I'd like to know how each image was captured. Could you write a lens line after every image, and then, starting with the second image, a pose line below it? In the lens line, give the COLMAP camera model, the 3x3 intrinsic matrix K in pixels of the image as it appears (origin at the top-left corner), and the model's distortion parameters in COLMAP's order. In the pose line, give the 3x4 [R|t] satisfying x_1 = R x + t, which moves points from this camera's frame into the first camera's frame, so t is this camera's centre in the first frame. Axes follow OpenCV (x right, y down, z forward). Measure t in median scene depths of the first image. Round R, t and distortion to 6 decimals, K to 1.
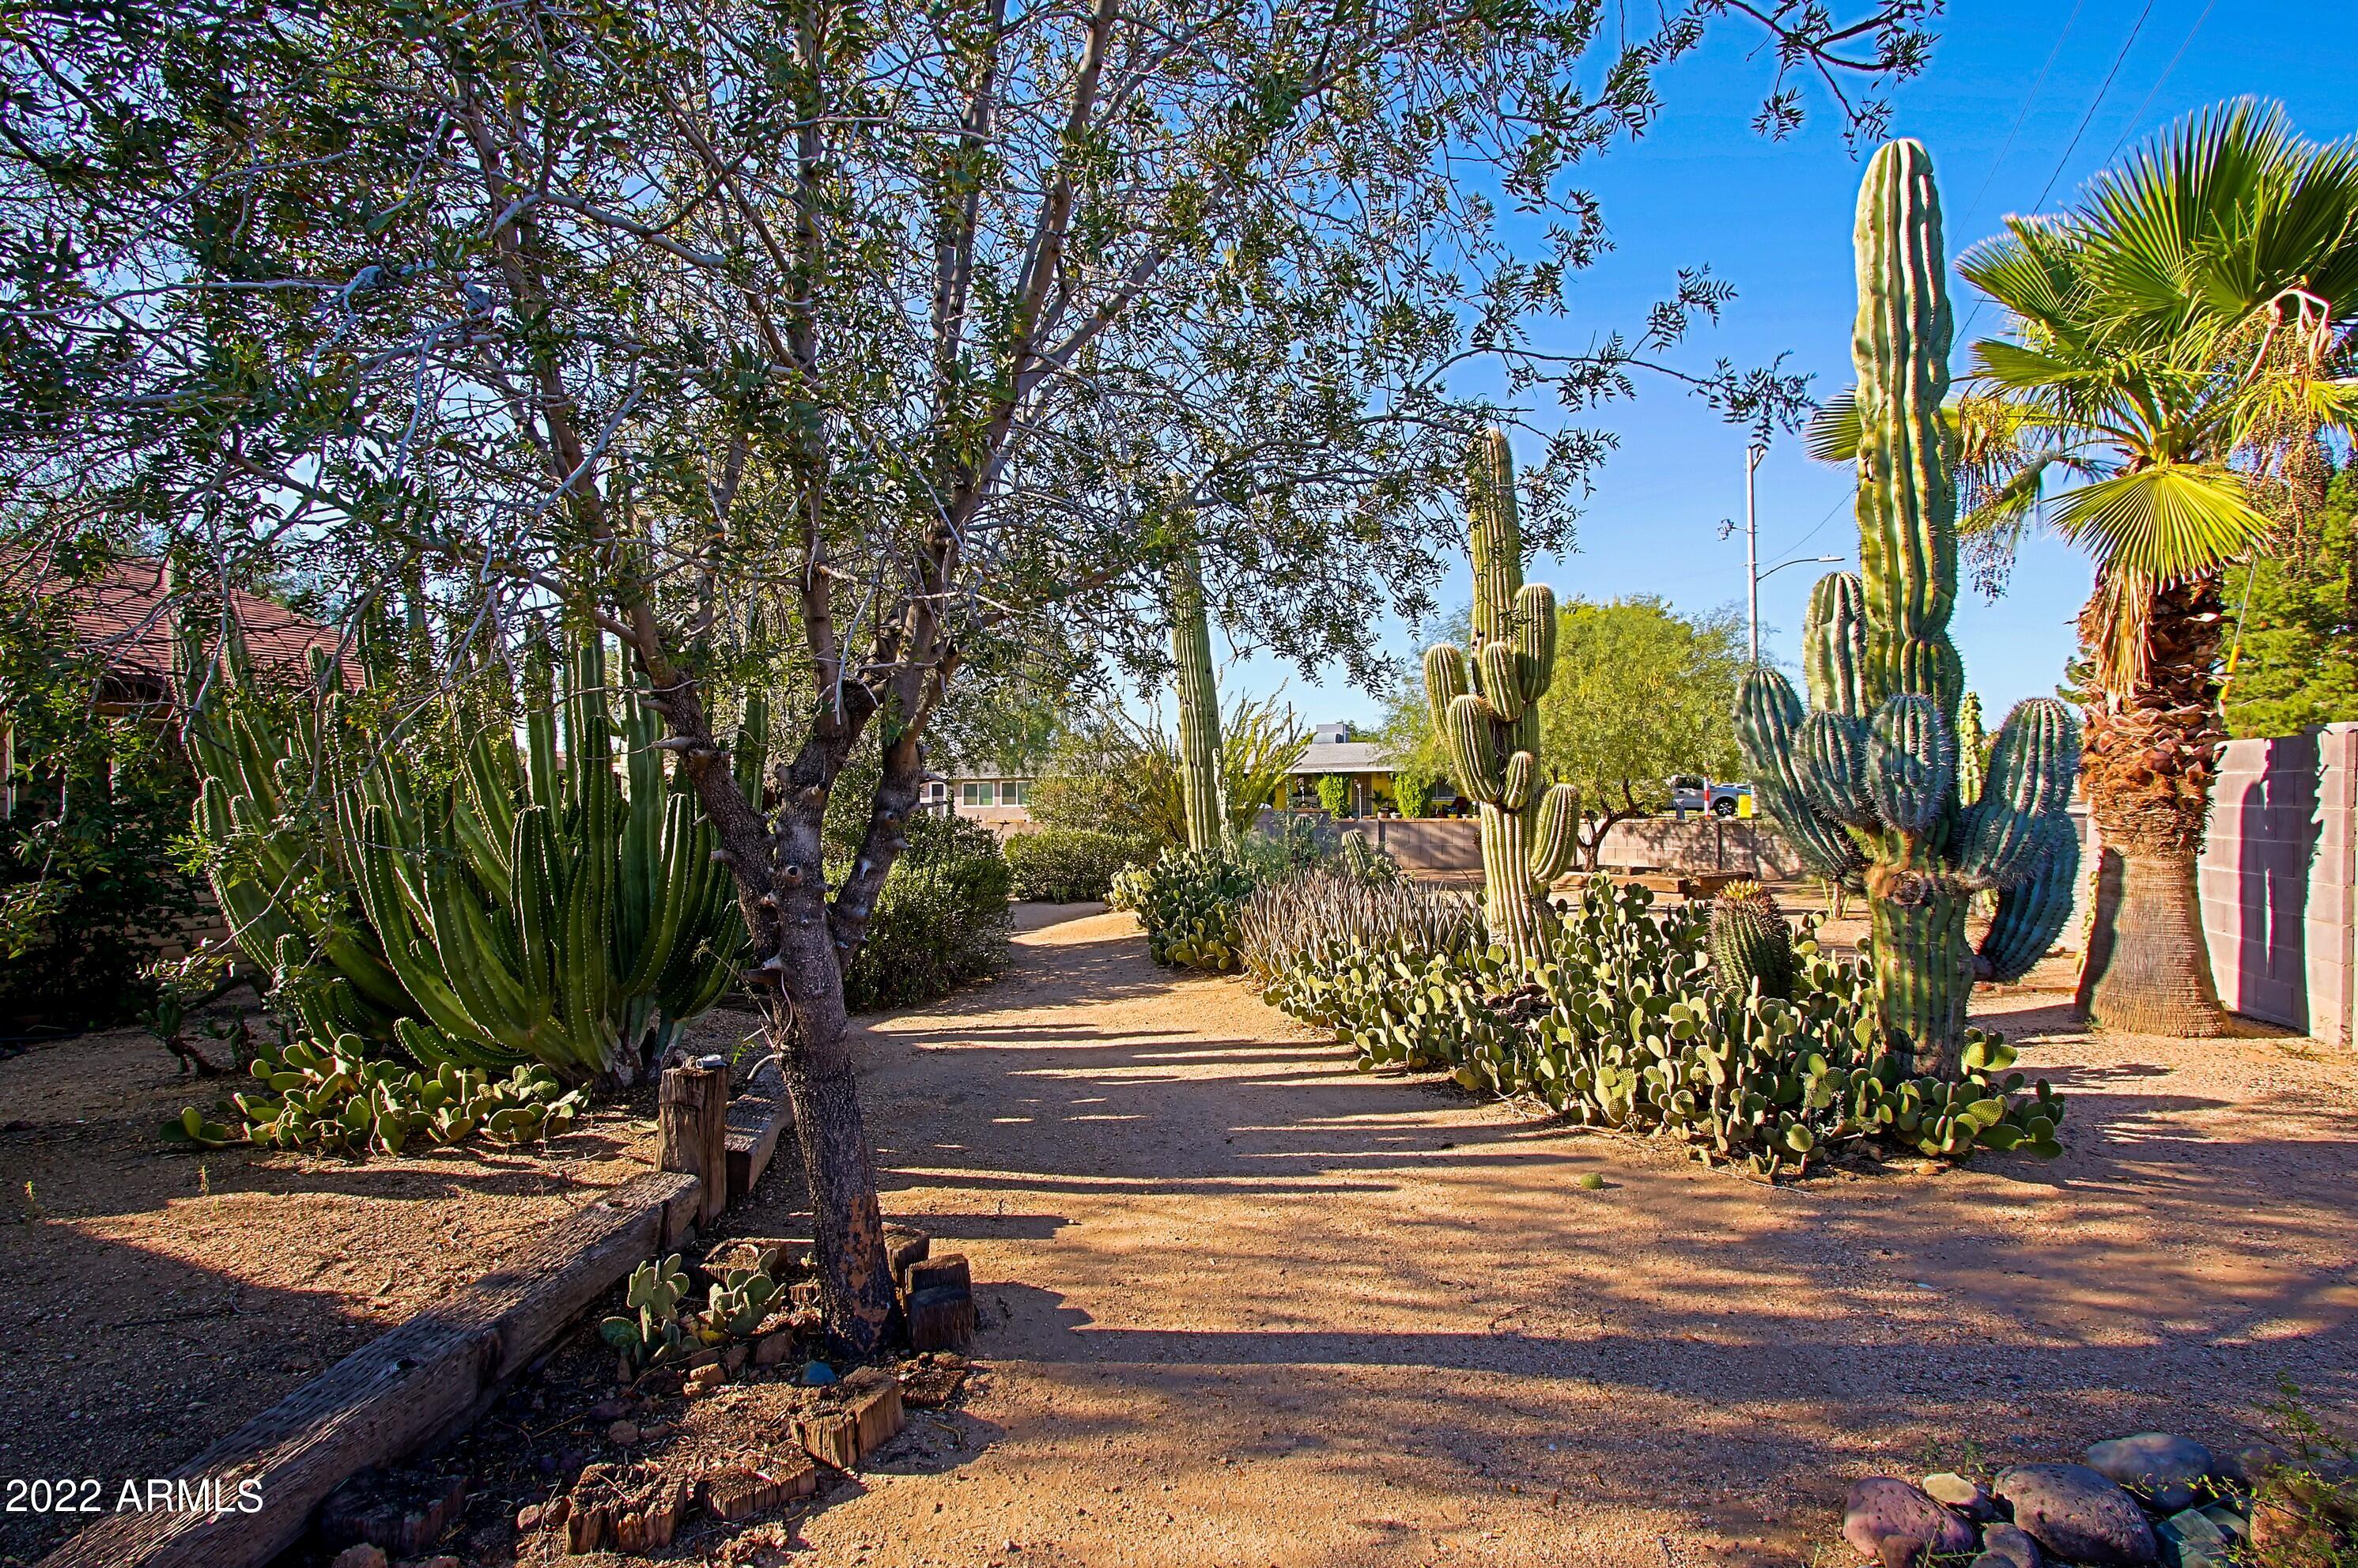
lens RADIAL K [[1085.9, 0, 1167.5], [0, 1085.9, 800.3], [0, 0, 1]] dist [-0.020495, 0.003462]
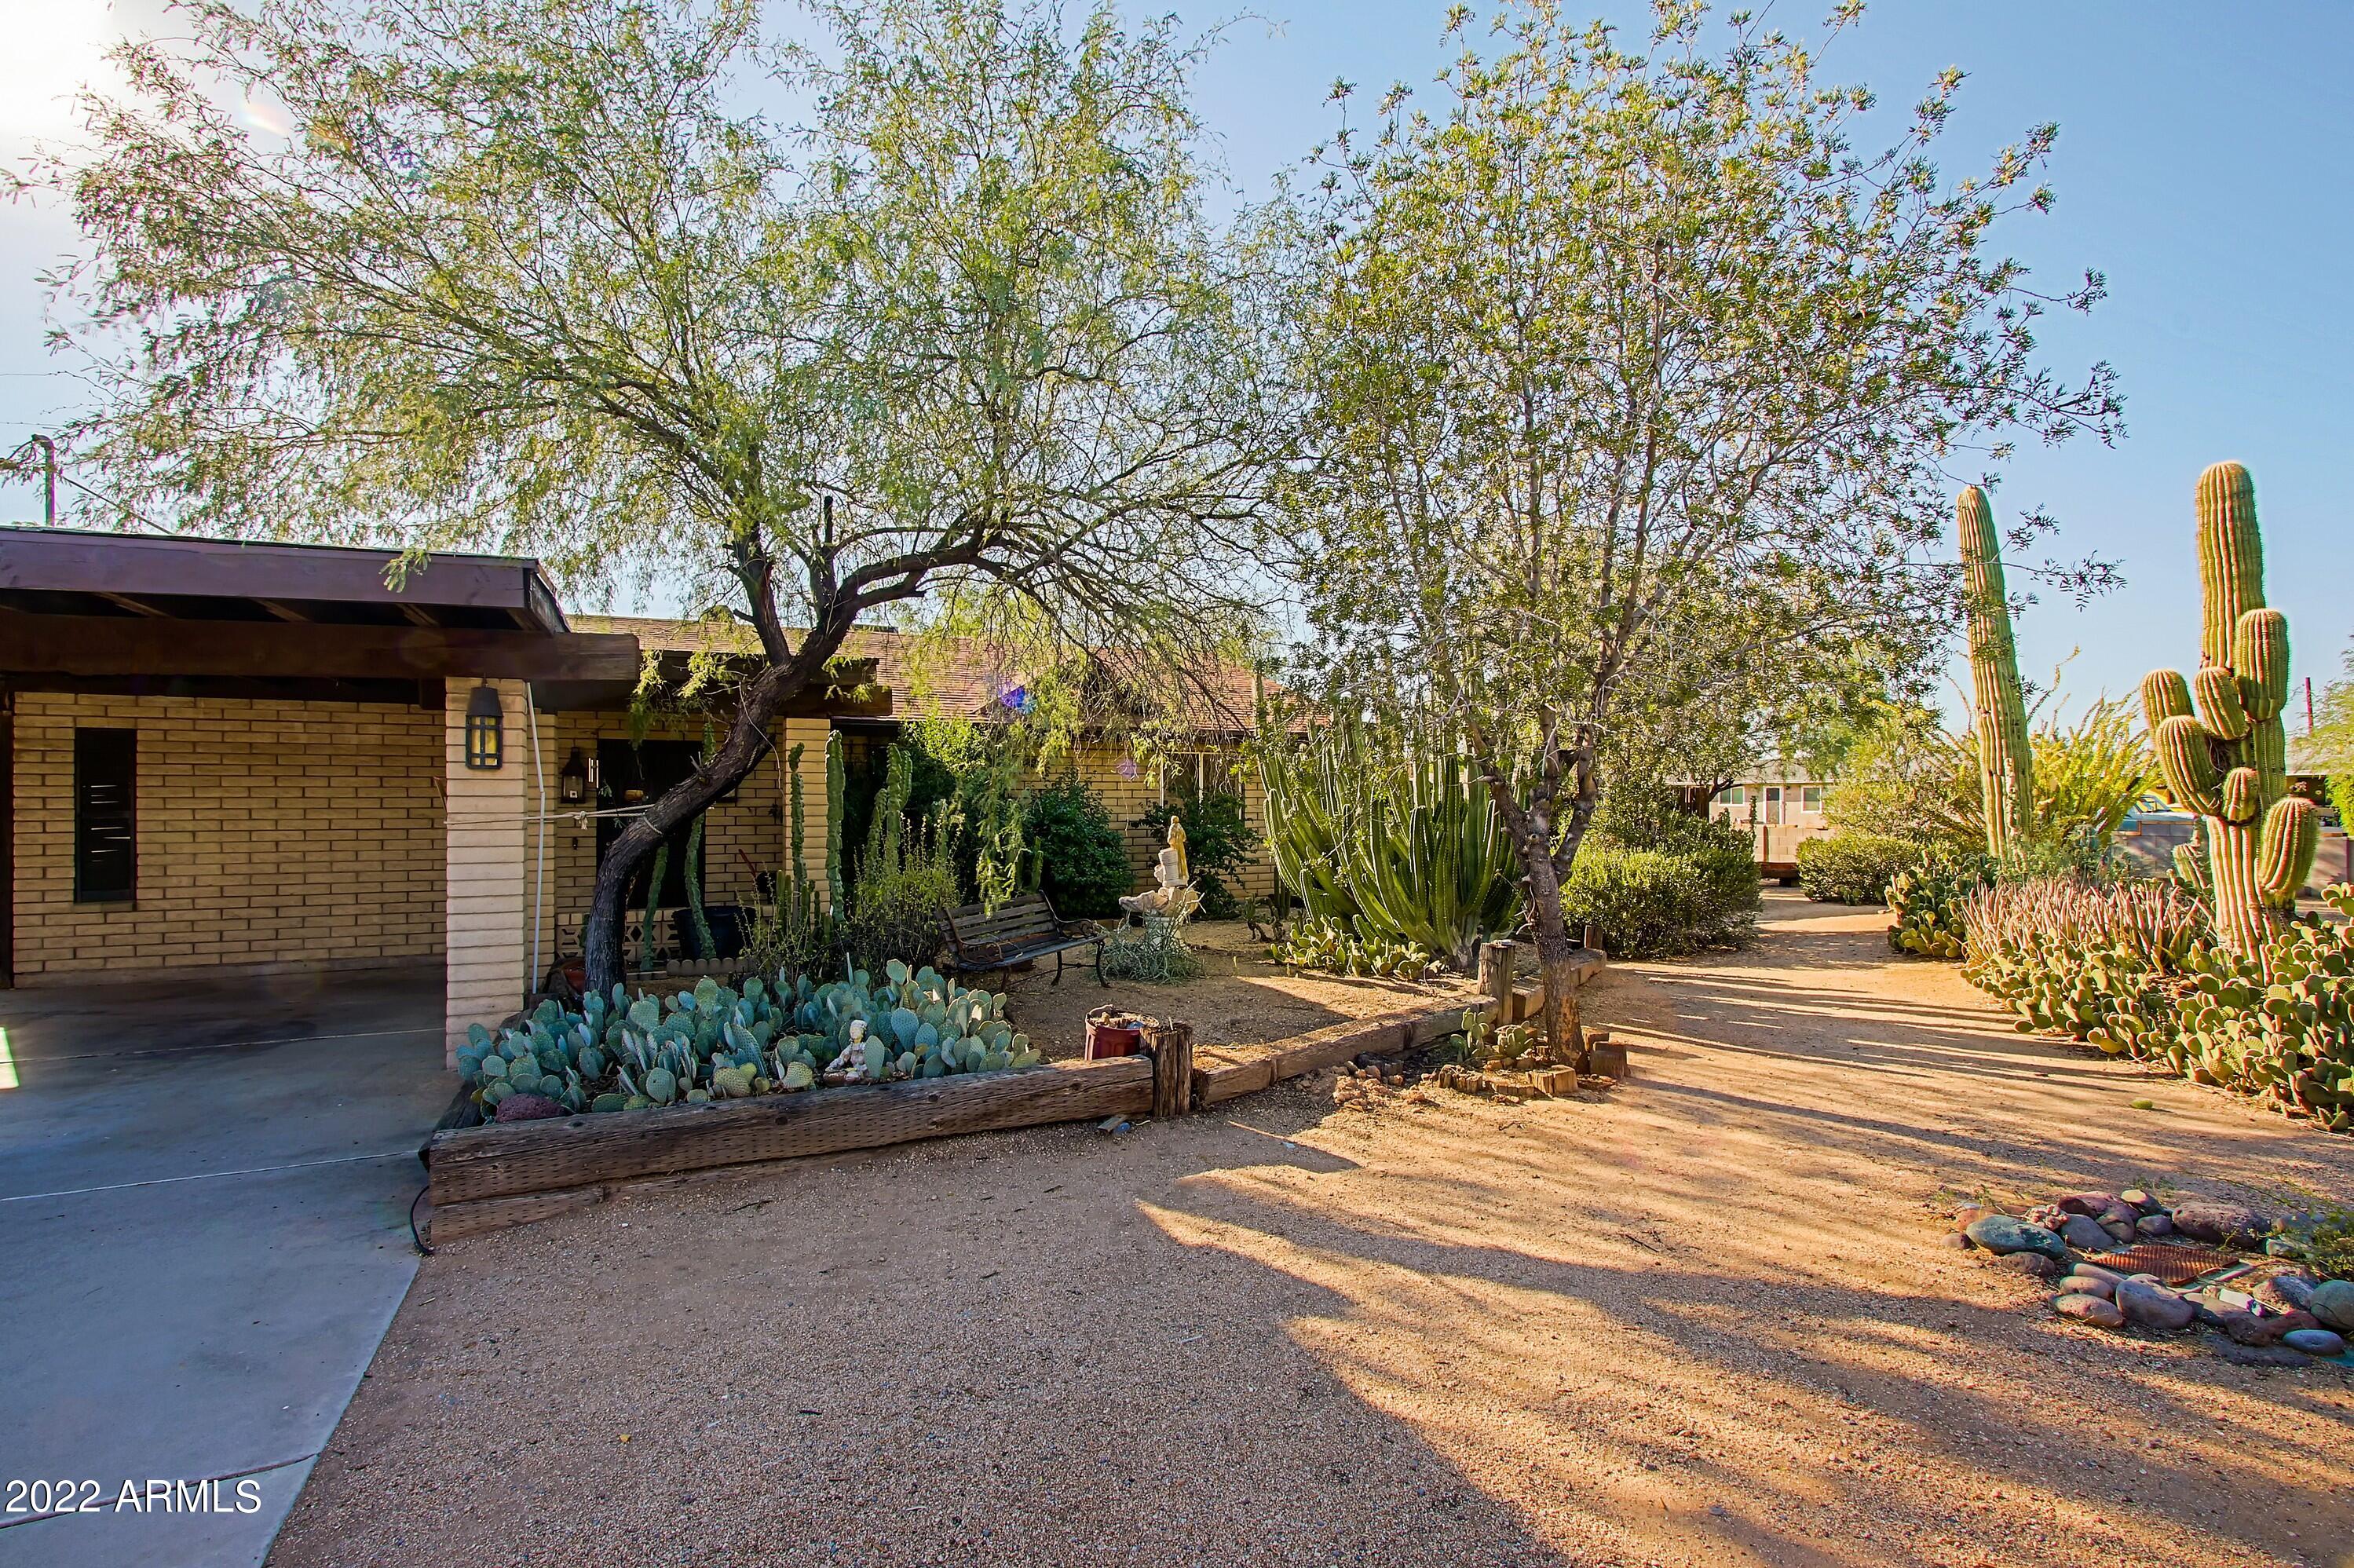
lens RADIAL K [[1084.0, 0, 1172.3], [0, 1084.0, 796.4], [0, 0, 1]] dist [-0.020495, 0.003462]
pose [[0.744319, 0.008540, -0.667769, 0.381660], [-0.011720, 0.999931, -0.000276, -0.005947], [0.667721, 0.008031, 0.744368, -0.754096]]
